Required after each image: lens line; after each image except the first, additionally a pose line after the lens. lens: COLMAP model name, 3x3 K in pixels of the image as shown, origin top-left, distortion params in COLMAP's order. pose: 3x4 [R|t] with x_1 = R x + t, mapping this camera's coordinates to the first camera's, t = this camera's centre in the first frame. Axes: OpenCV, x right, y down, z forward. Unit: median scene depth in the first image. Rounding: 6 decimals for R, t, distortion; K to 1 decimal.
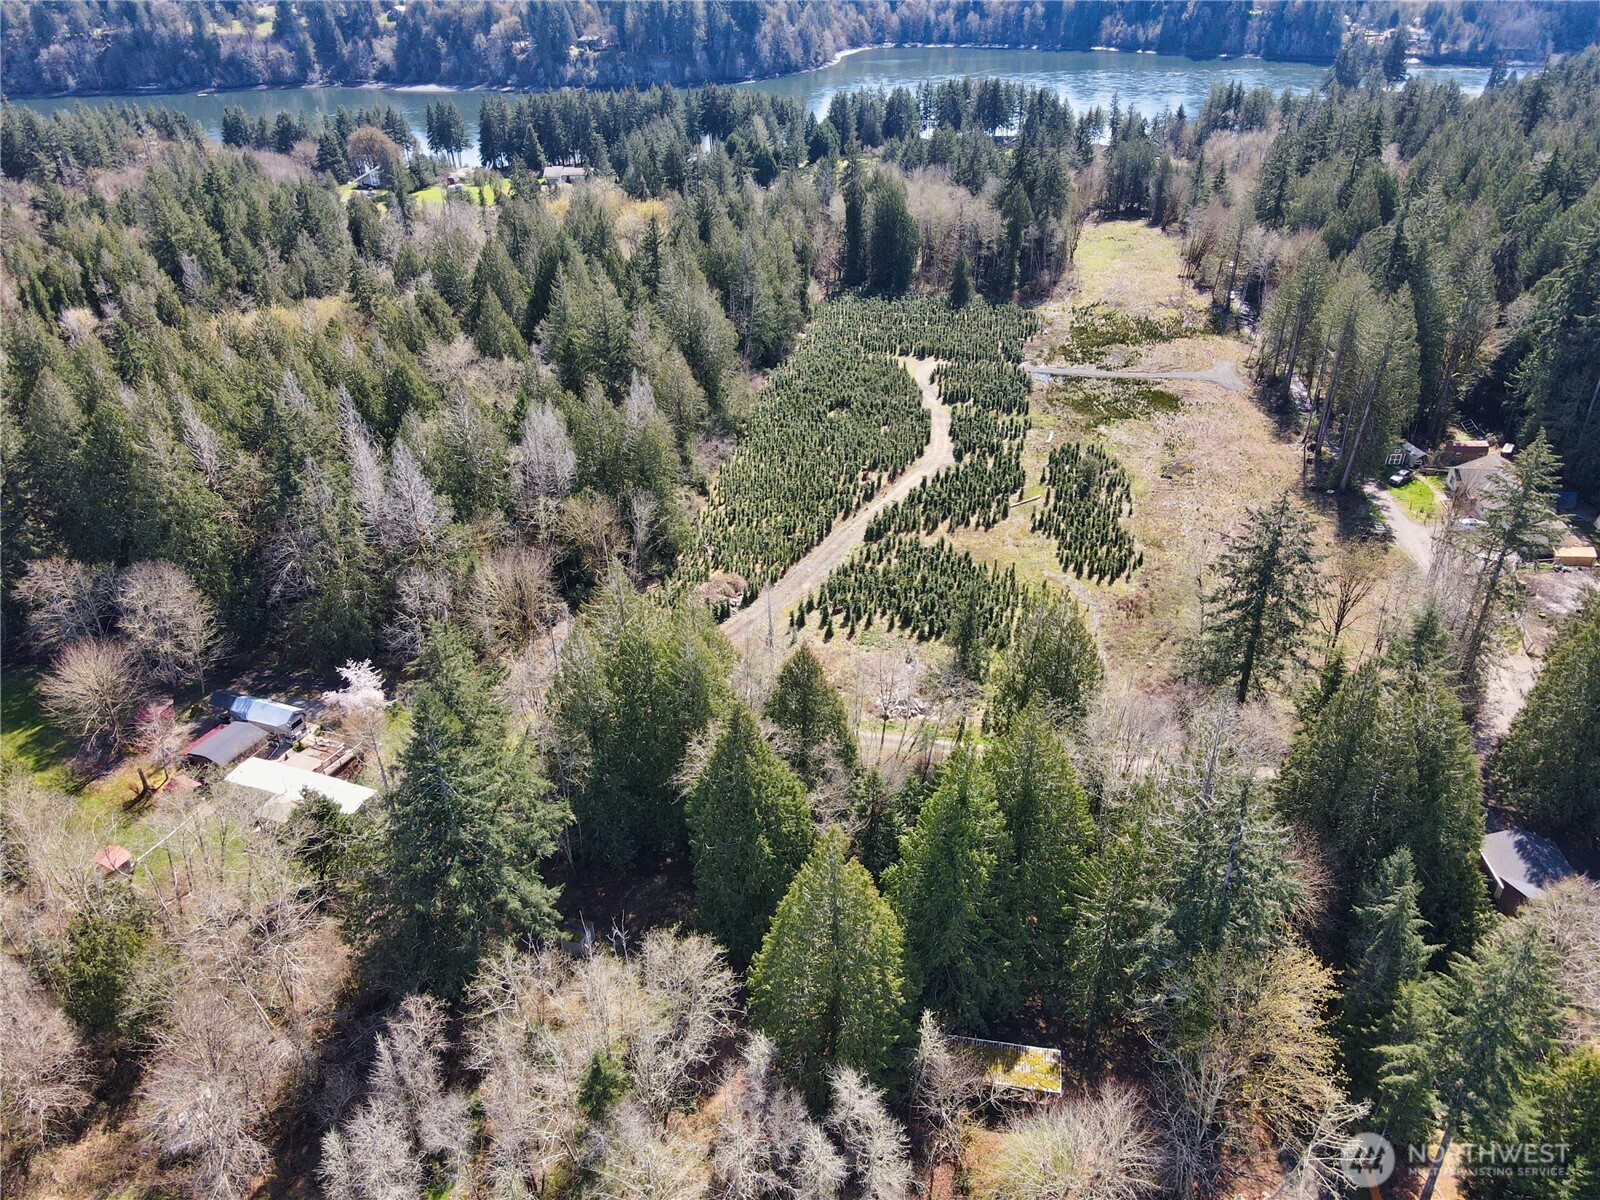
lens RADIAL K [[1176.9, 0, 798.8], [0, 1176.9, 600.1], [0, 0, 1]] dist [0.010588, 0.002221]
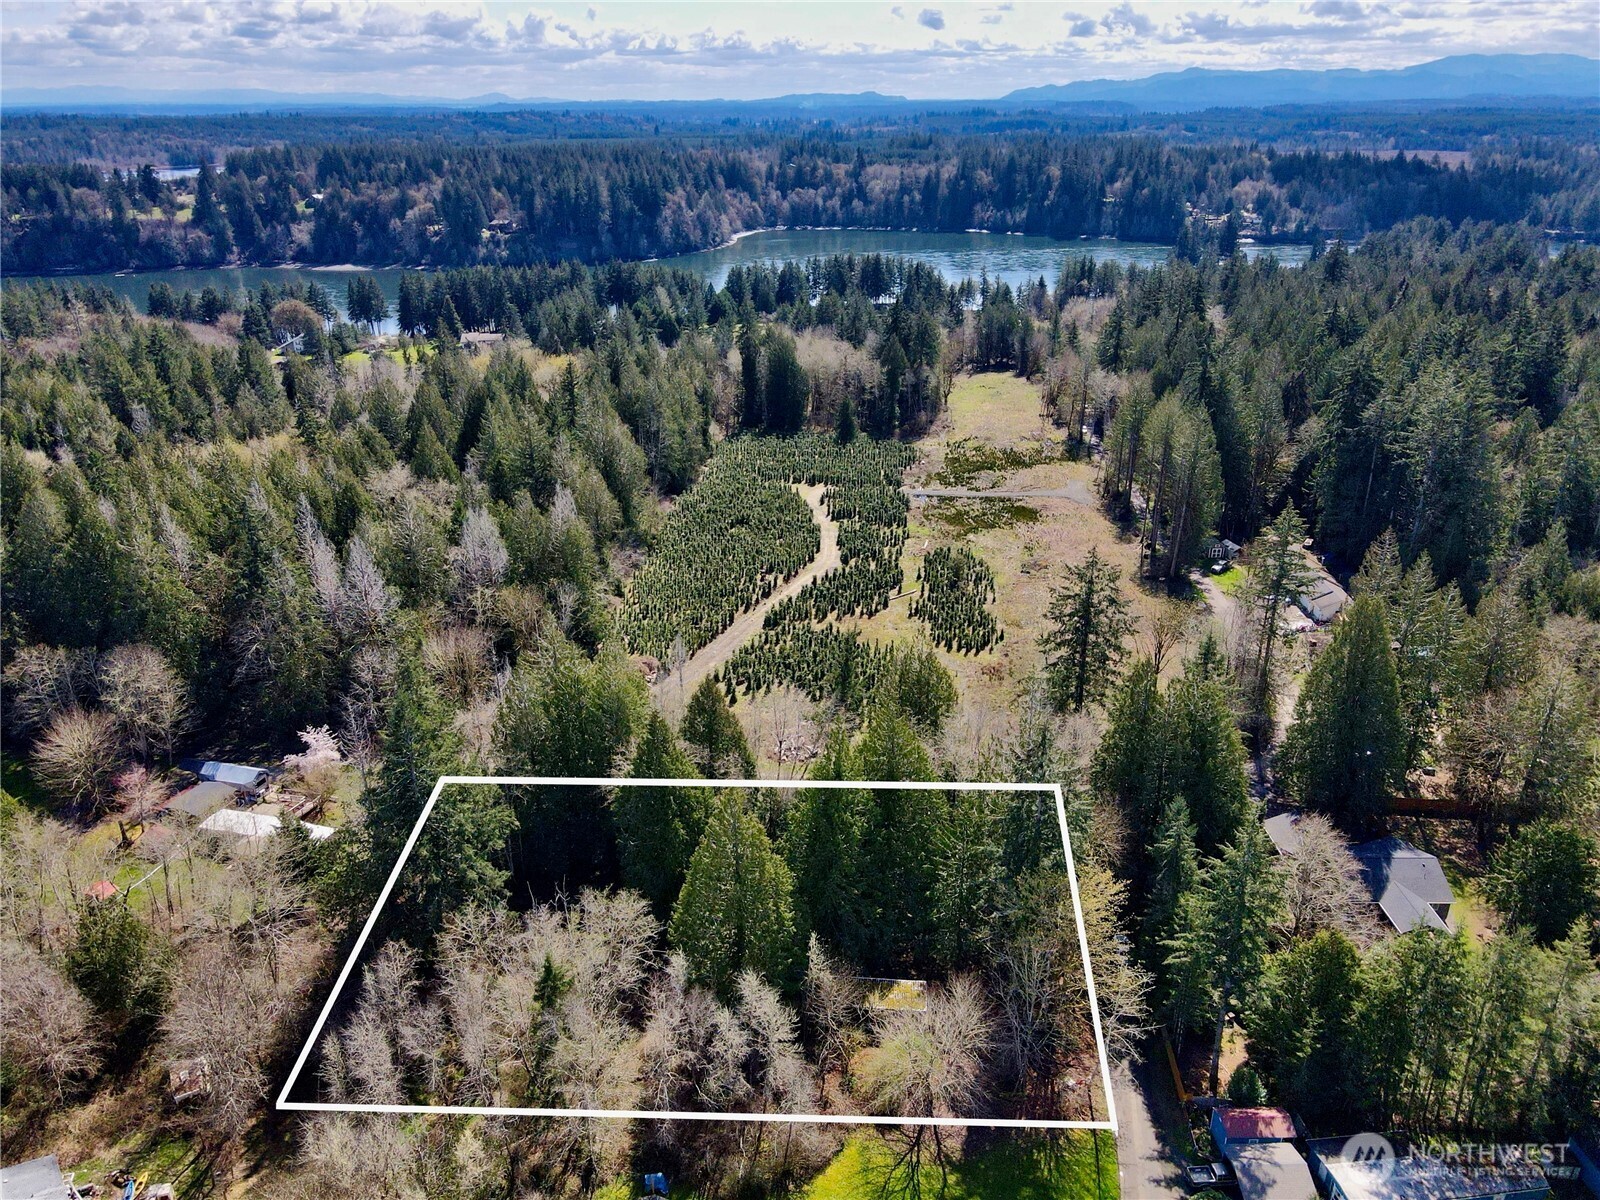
lens RADIAL K [[1176.9, 0, 799.1], [0, 1176.9, 599.8], [0, 0, 1]] dist [0.010588, 0.002221]
pose [[0.996694, -0.027278, 0.076536, 0.003747], [0.037407, 0.990248, -0.134199, 0.072993], [-0.072129, 0.136618, 0.987994, -0.124590]]
